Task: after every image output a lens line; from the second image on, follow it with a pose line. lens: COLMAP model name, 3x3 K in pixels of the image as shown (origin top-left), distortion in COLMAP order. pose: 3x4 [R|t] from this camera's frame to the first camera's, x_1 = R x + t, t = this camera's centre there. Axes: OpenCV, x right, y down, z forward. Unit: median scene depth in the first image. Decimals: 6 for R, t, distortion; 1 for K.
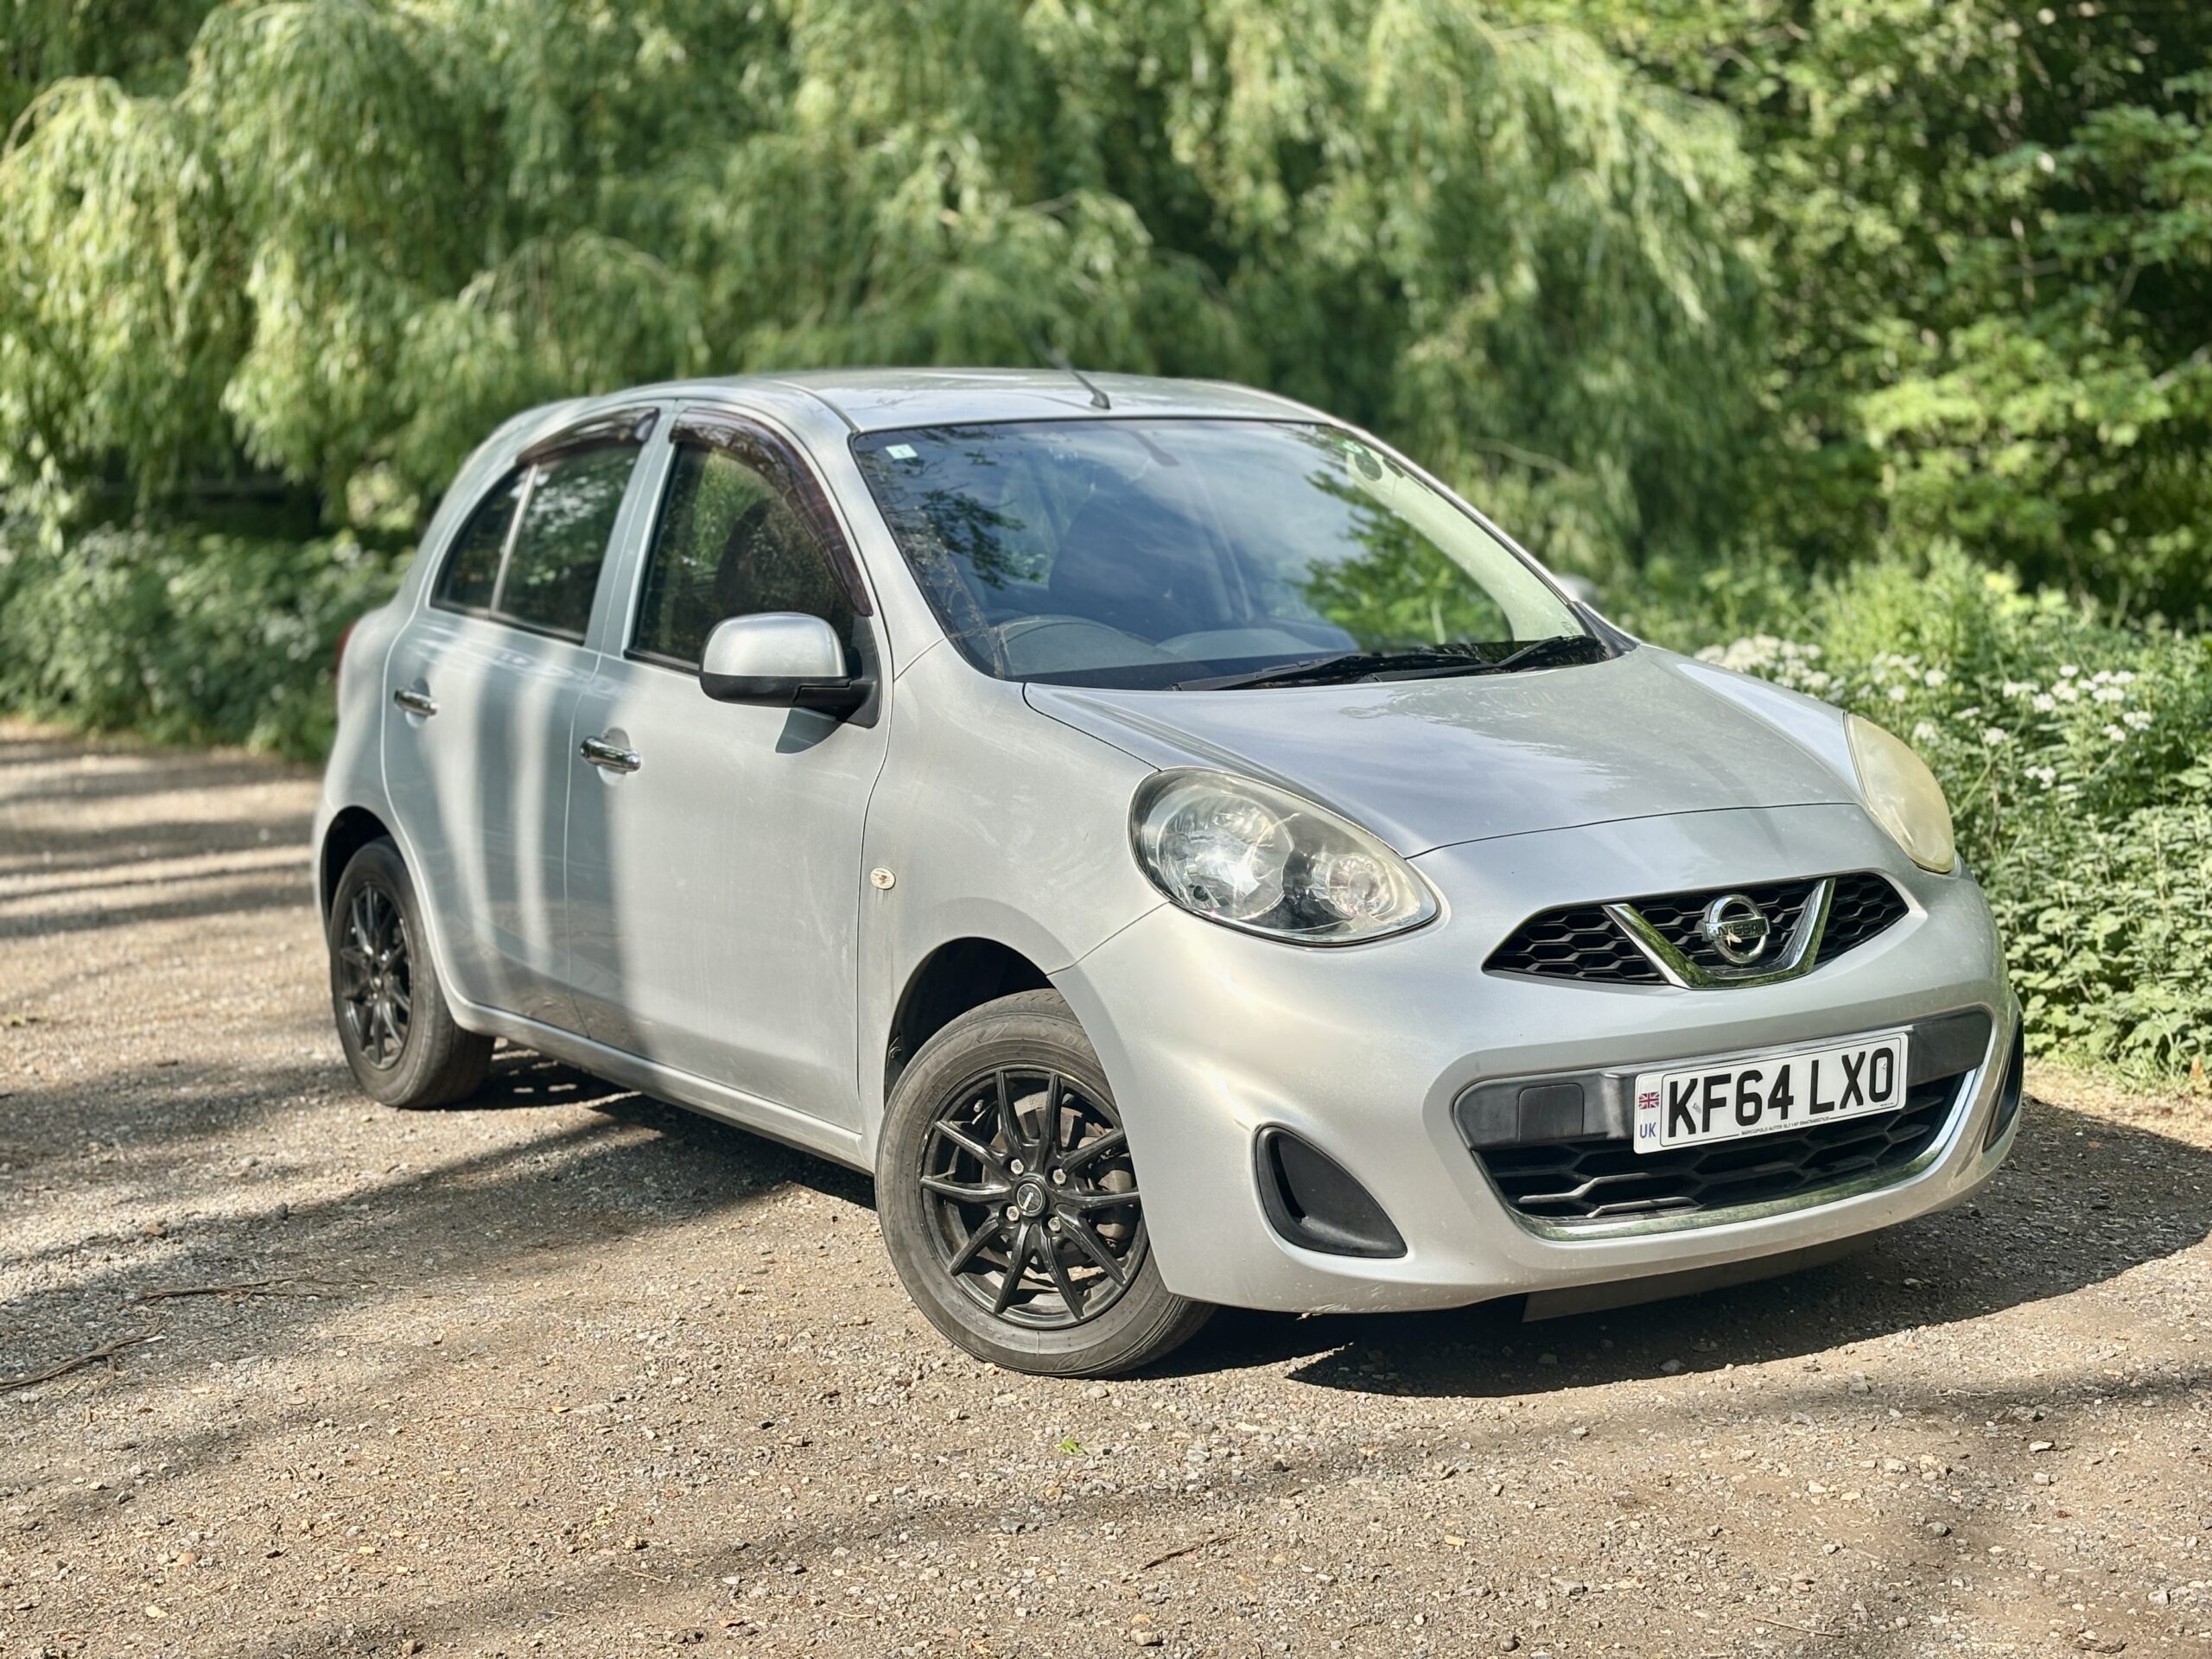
lens RADIAL K [[3233.4, 0, 1108.4], [0, 3233.4, 845.1], [0, 0, 1]] dist [0.229196, -0.843410]
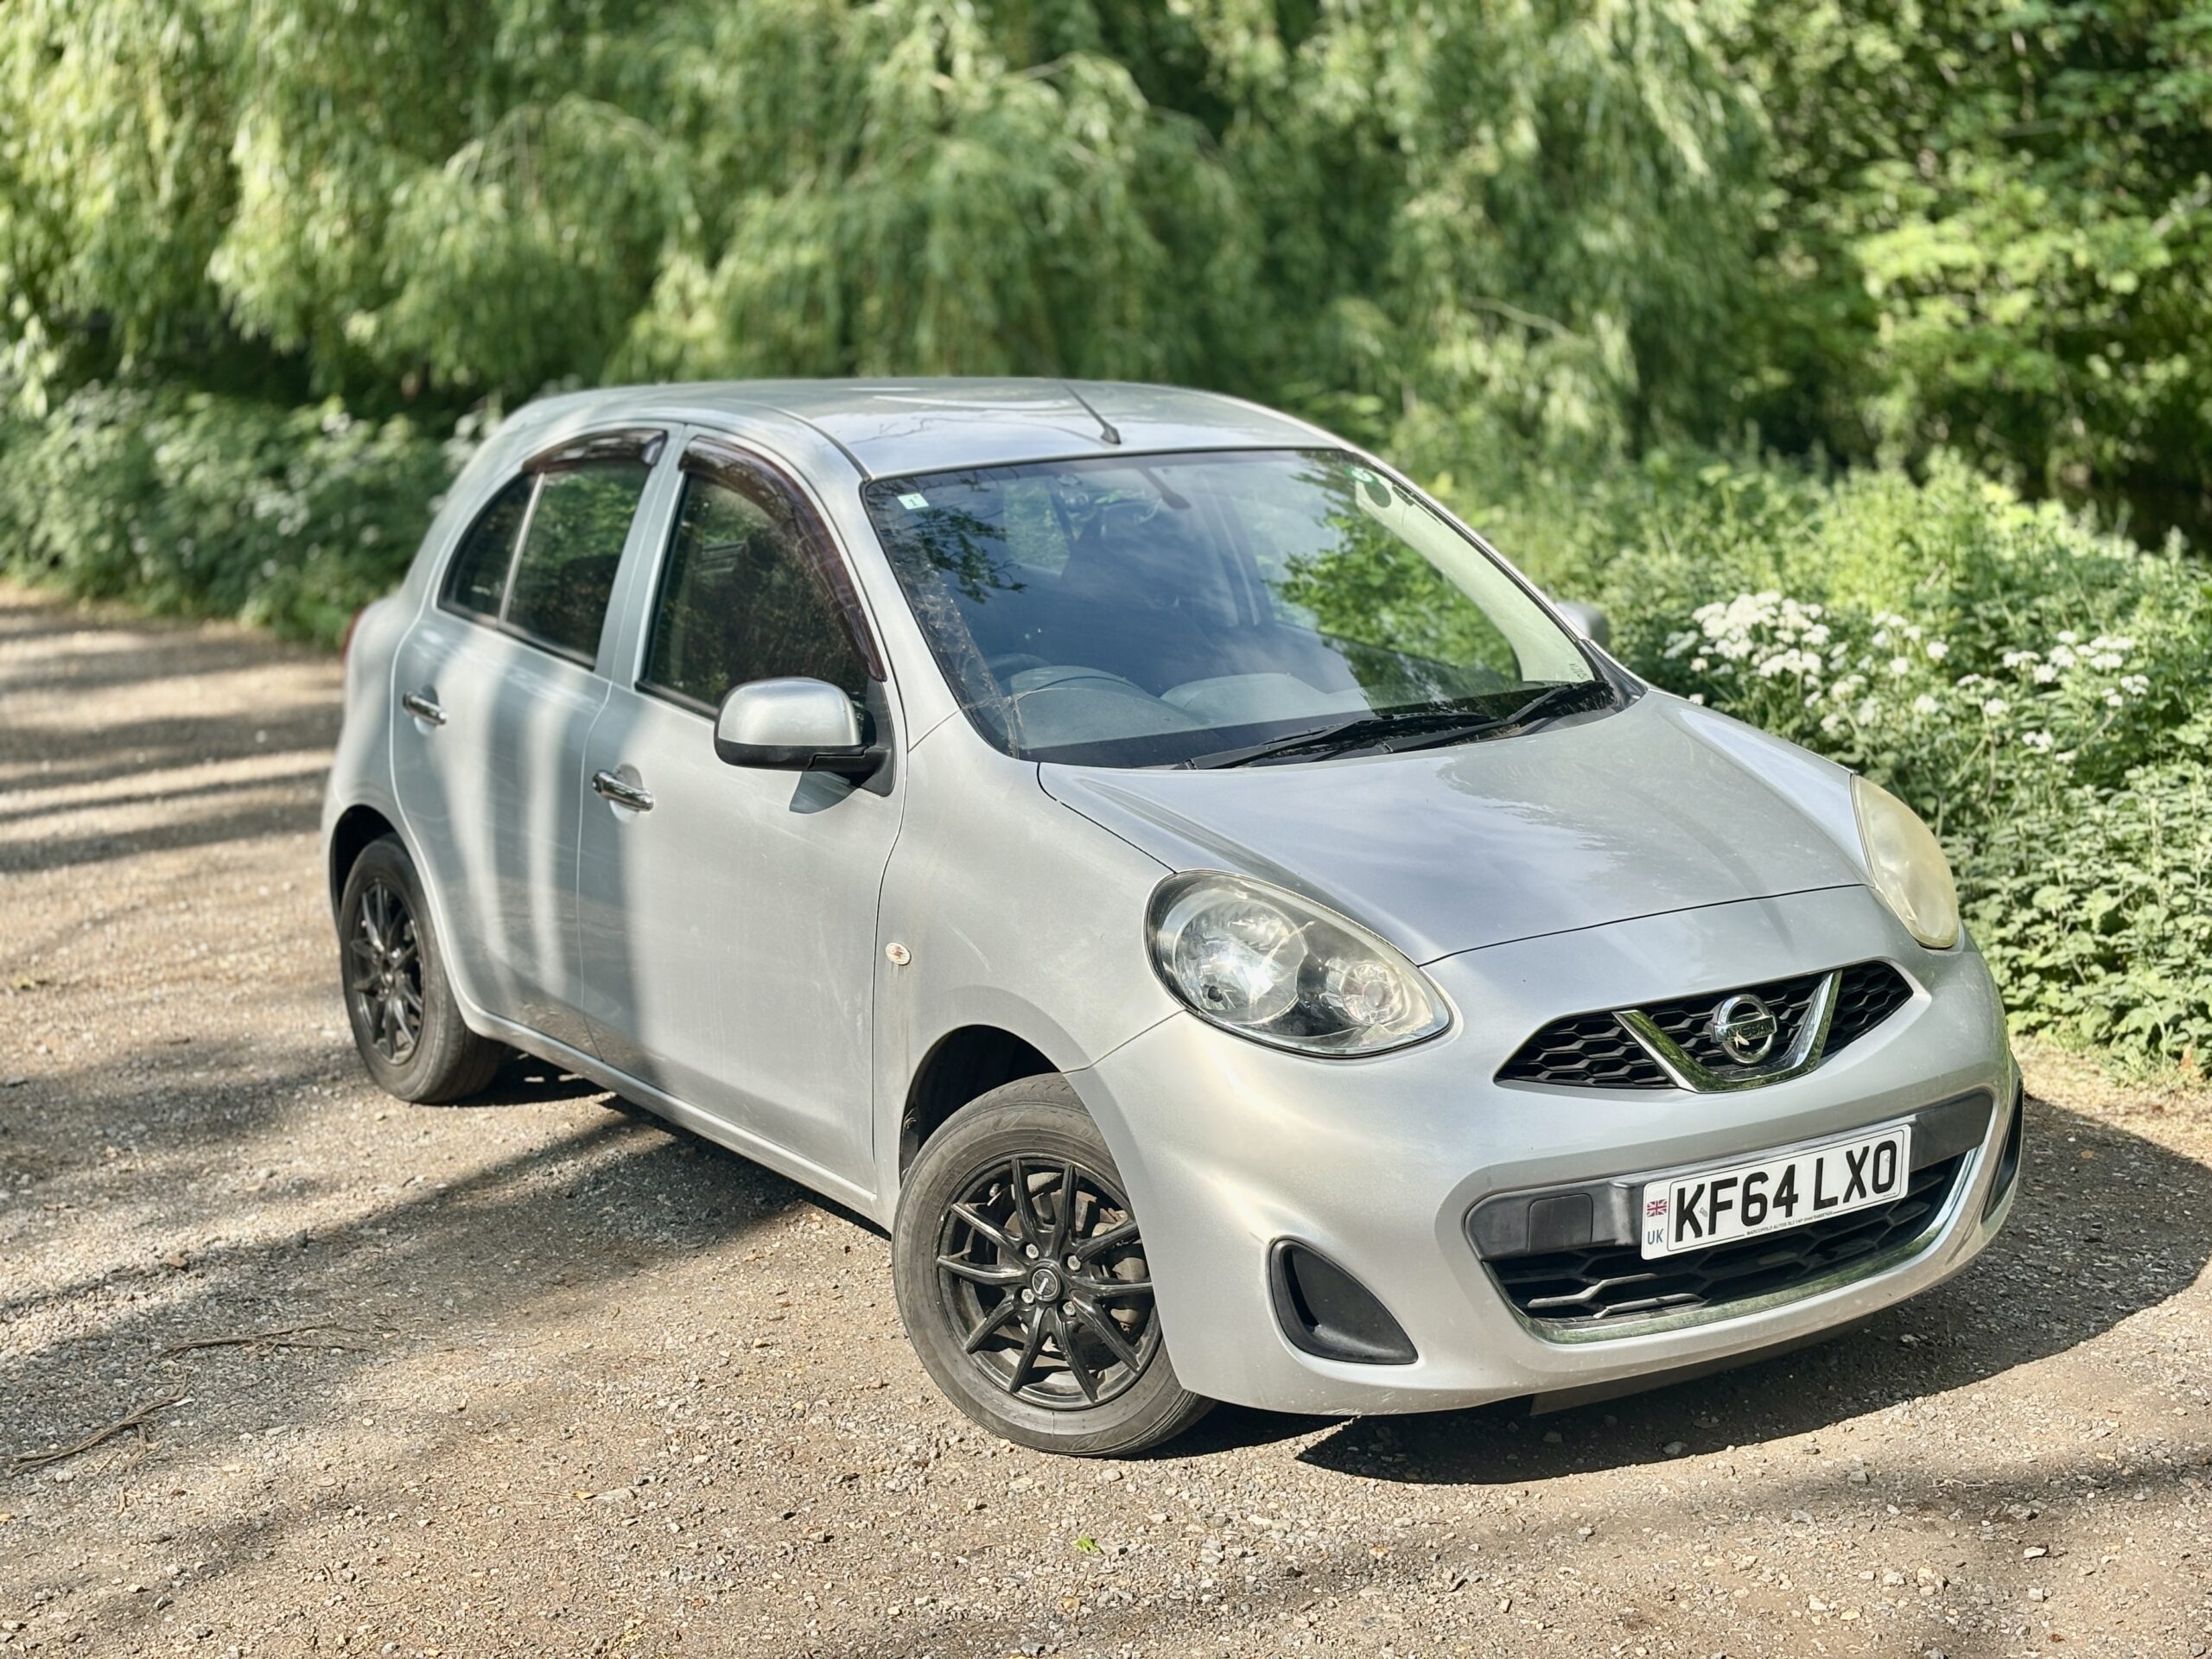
lens RADIAL K [[3233.4, 0, 1108.4], [0, 3233.4, 845.1], [0, 0, 1]] dist [0.229196, -0.843410]
pose [[0.999986, 0.002164, 0.004788, -0.008761], [-0.002475, 0.997826, 0.065854, -0.087215], [-0.004635, -0.065865, 0.997818, -0.005366]]
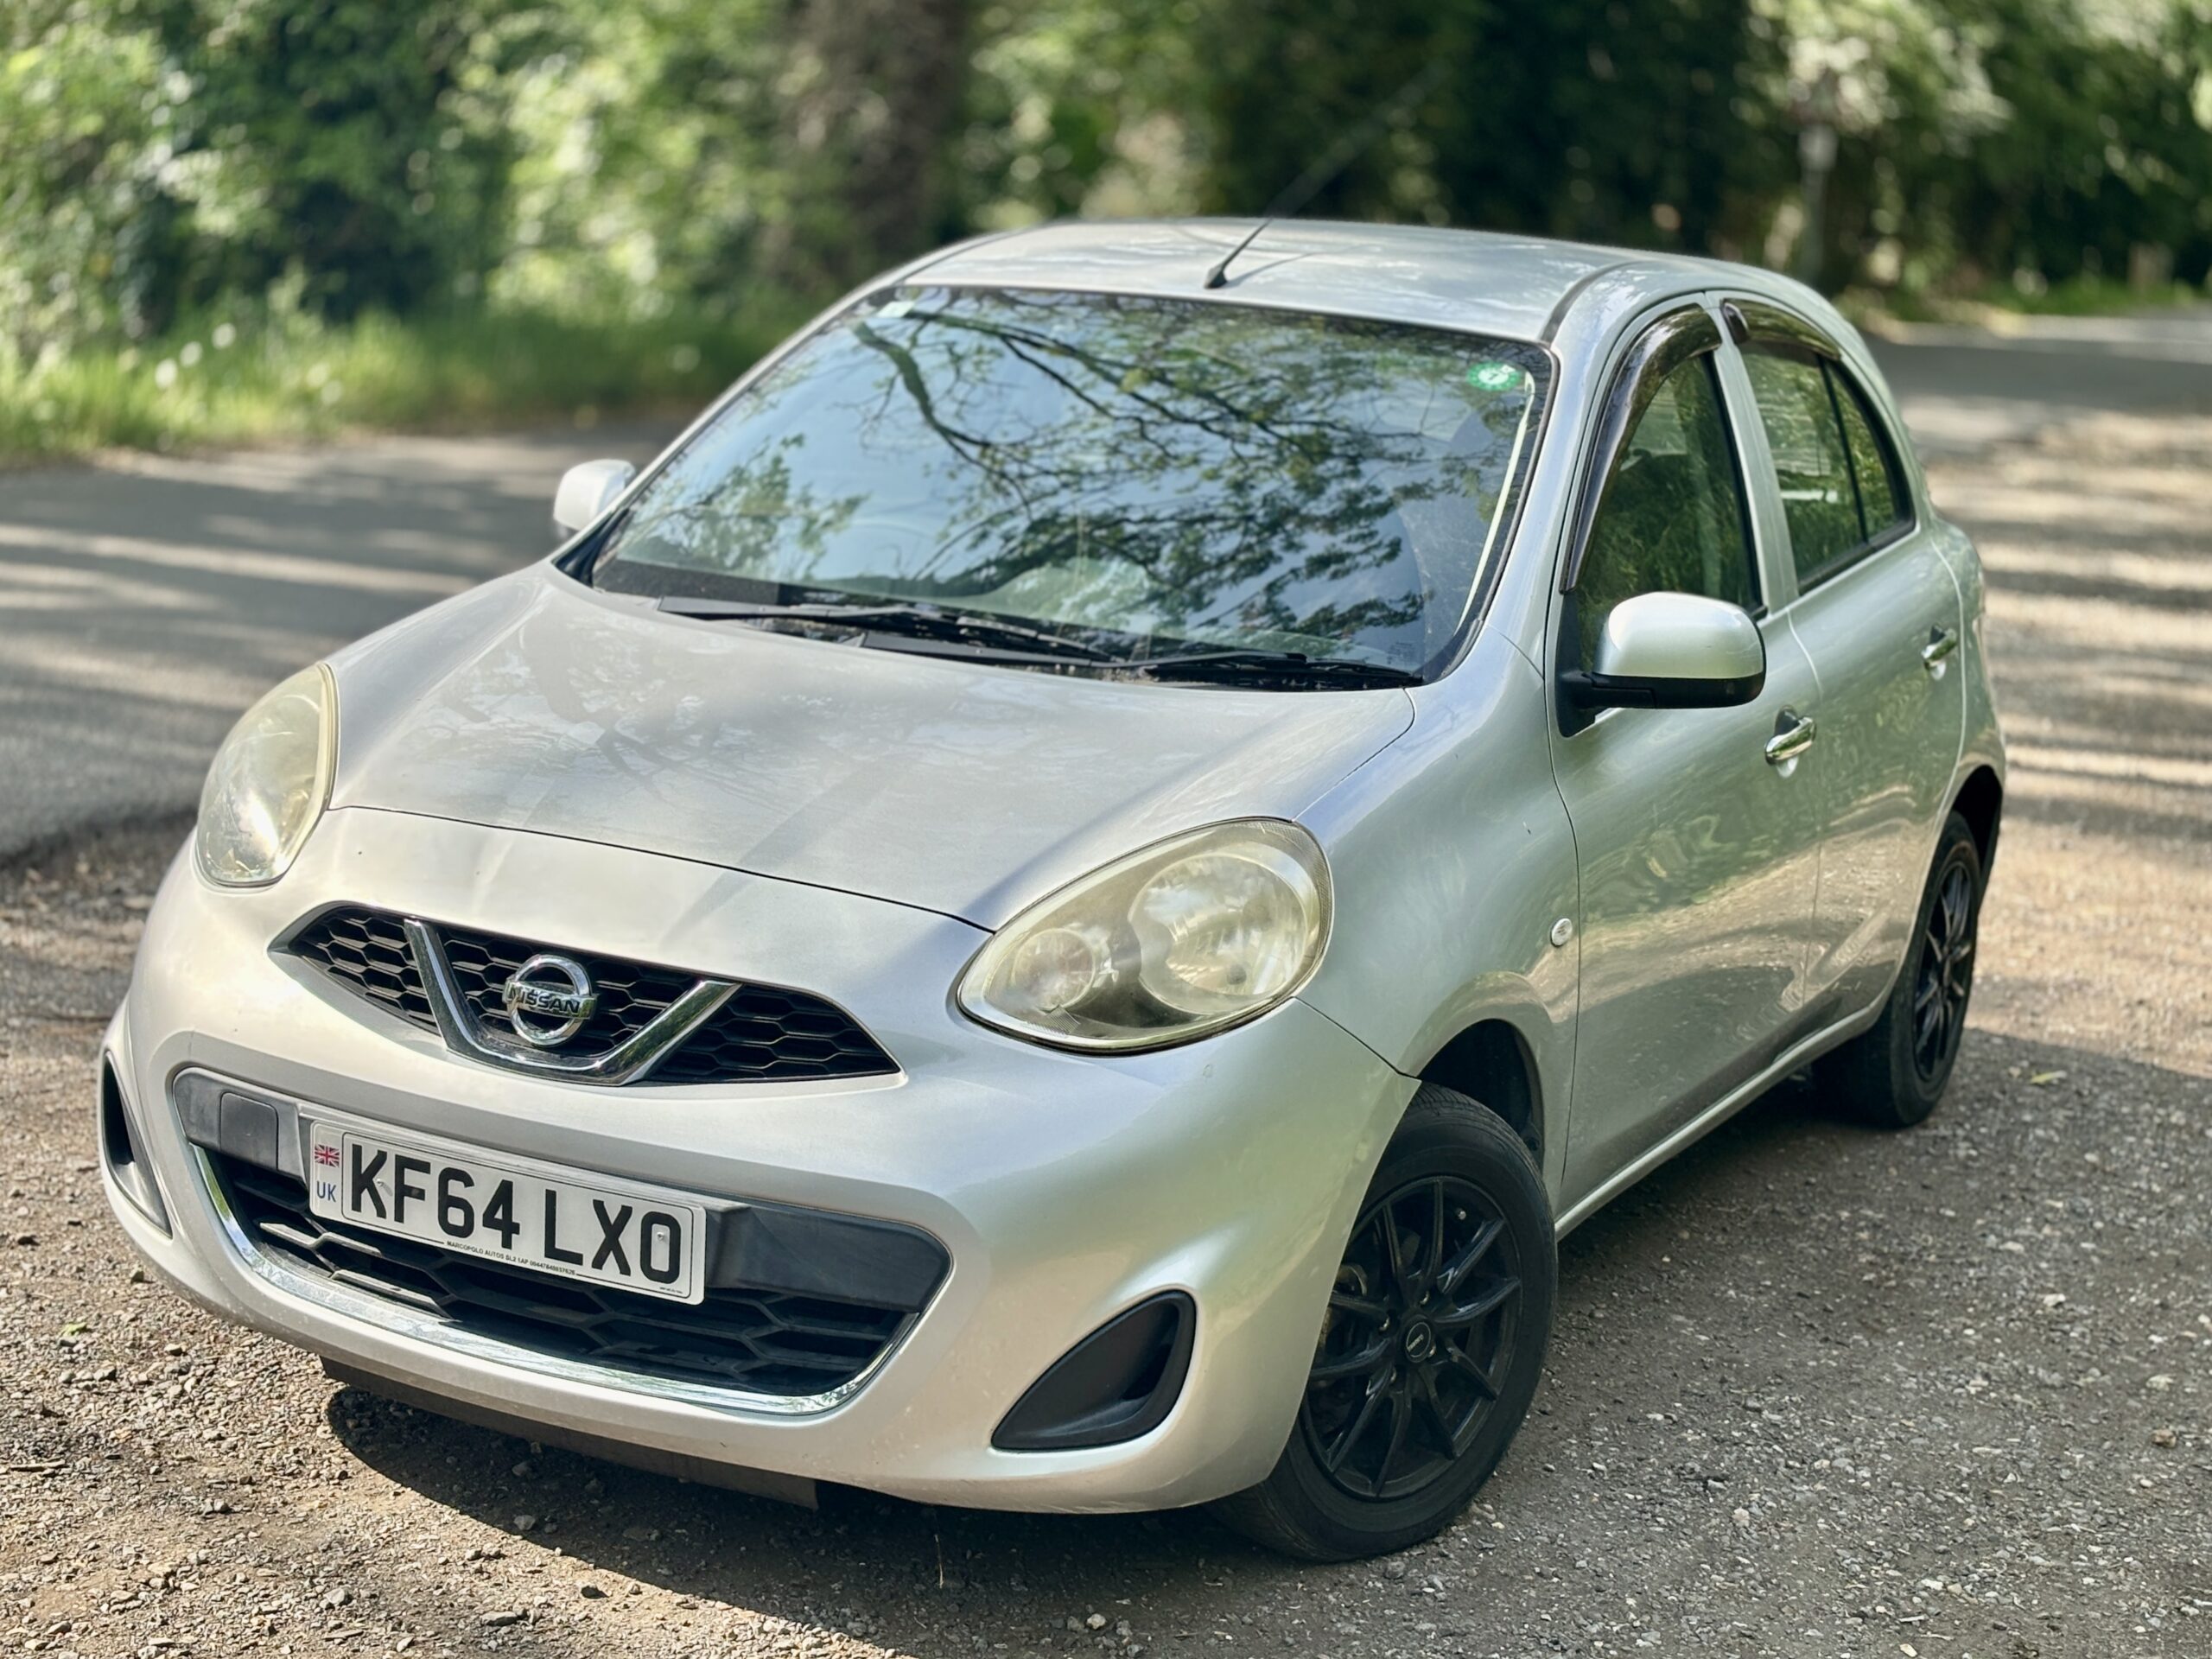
lens RADIAL K [[3572.1, 0, 1025.9], [0, 3572.1, 830.0], [0, 0, 1]] dist [0.221455, -0.801275]
pose [[0.487532, 0.221300, -0.844594, 0.863660], [-0.178541, 0.972173, 0.151668, -0.147181], [0.854655, 0.076852, 0.513477, 0.585626]]
